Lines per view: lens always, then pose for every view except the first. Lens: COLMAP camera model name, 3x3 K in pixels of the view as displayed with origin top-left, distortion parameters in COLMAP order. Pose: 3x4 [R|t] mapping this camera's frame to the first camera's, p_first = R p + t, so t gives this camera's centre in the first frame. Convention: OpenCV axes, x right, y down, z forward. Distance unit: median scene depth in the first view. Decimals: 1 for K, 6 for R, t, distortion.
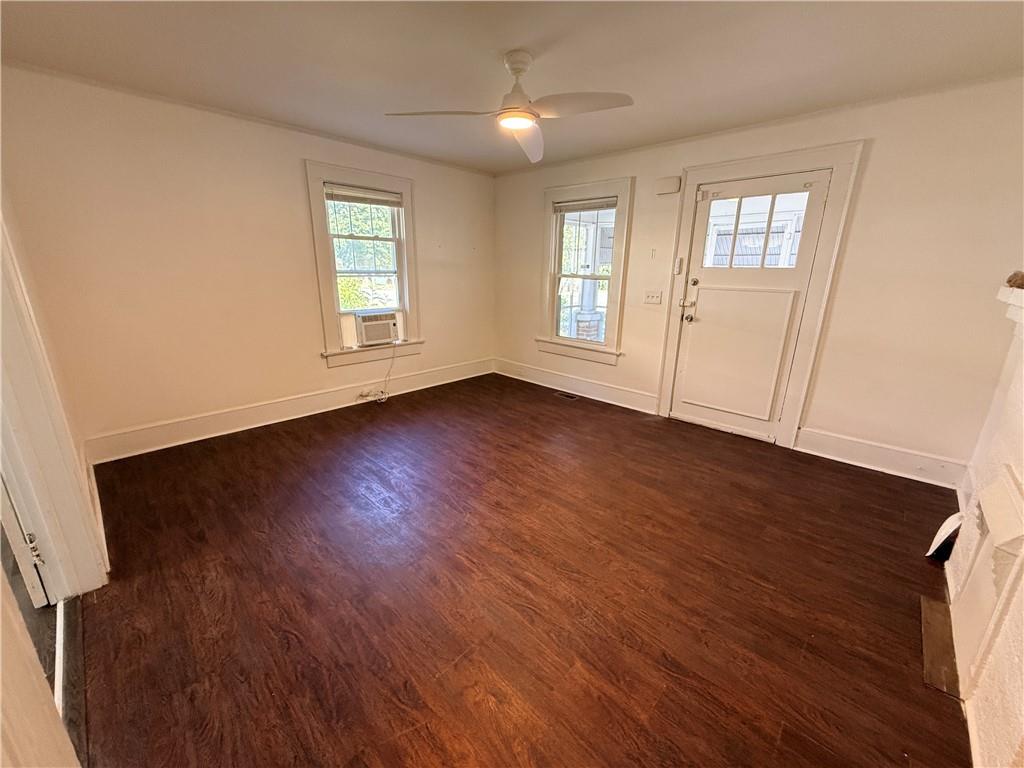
lens RADIAL K [[409.0, 0, 509.8], [0, 409.0, 384.3], [0, 0, 1]] dist [0.000118, 0.000163]
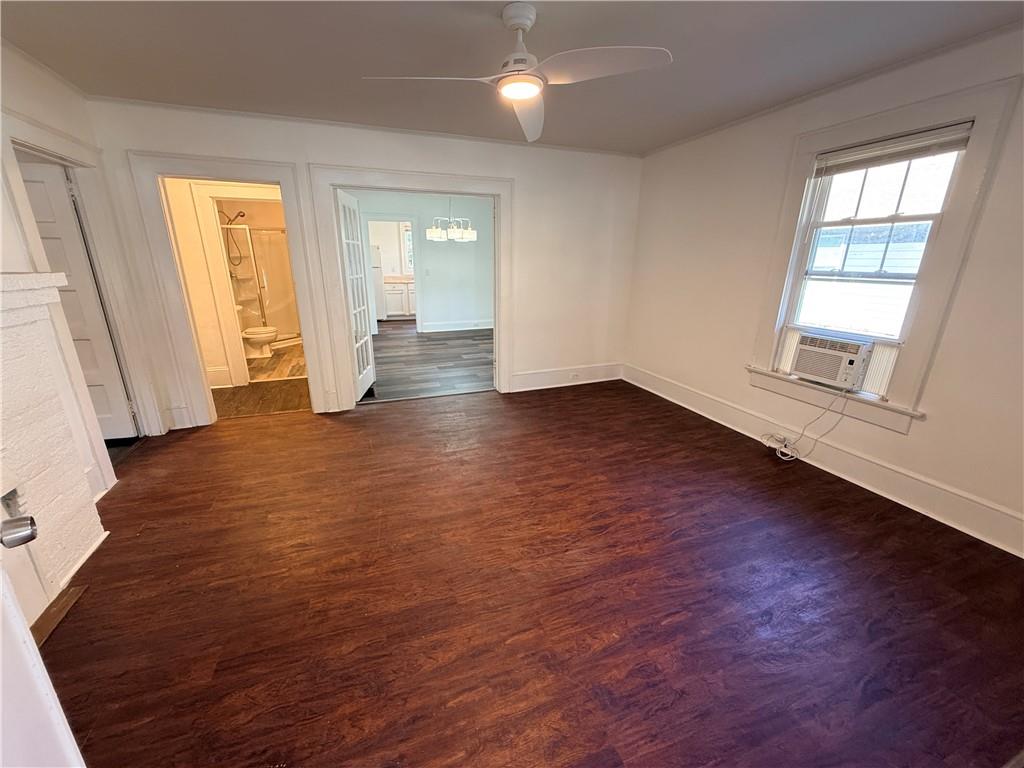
lens RADIAL K [[409.0, 0, 509.8], [0, 409.0, 384.3], [0, 0, 1]] dist [0.000118, 0.000163]
pose [[-0.434425, 0.246886, -0.866211, 0.590623], [-0.259688, 0.886531, 0.382917, -0.274198], [0.862460, 0.391293, -0.321018, 0.971861]]
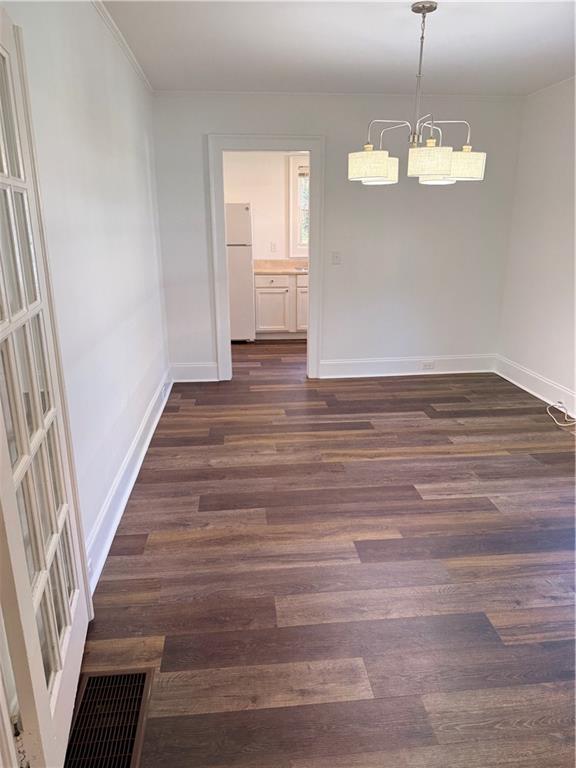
lens RADIAL K [[528.3, 0, 286.5], [0, 528.3, 386.9], [0, 0, 1]] dist [0.097418, -0.147865]
pose [[-0.654480, 0.207857, -0.726947, -0.152205], [-0.214725, 0.870782, 0.442304, -0.132365], [0.724948, 0.445573, -0.525277, 0.398198]]
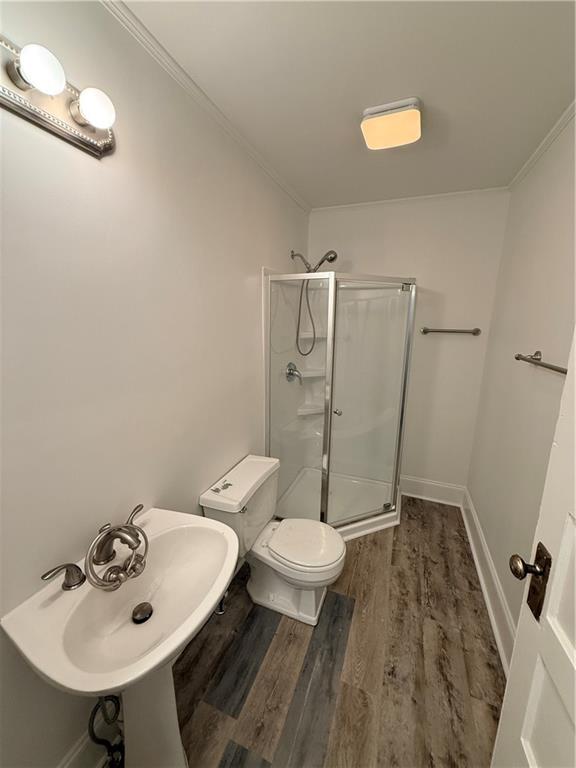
lens RADIAL K [[306.8, 0, 287.0], [0, 306.8, 382.1], [0, 0, 1]] dist [0.000118, 0.000163]
pose [[-0.924359, 0.042223, -0.379179, -0.313555], [-0.135743, 0.892427, 0.430288, 0.037323], [0.356558, 0.449212, -0.819192, -0.319970]]
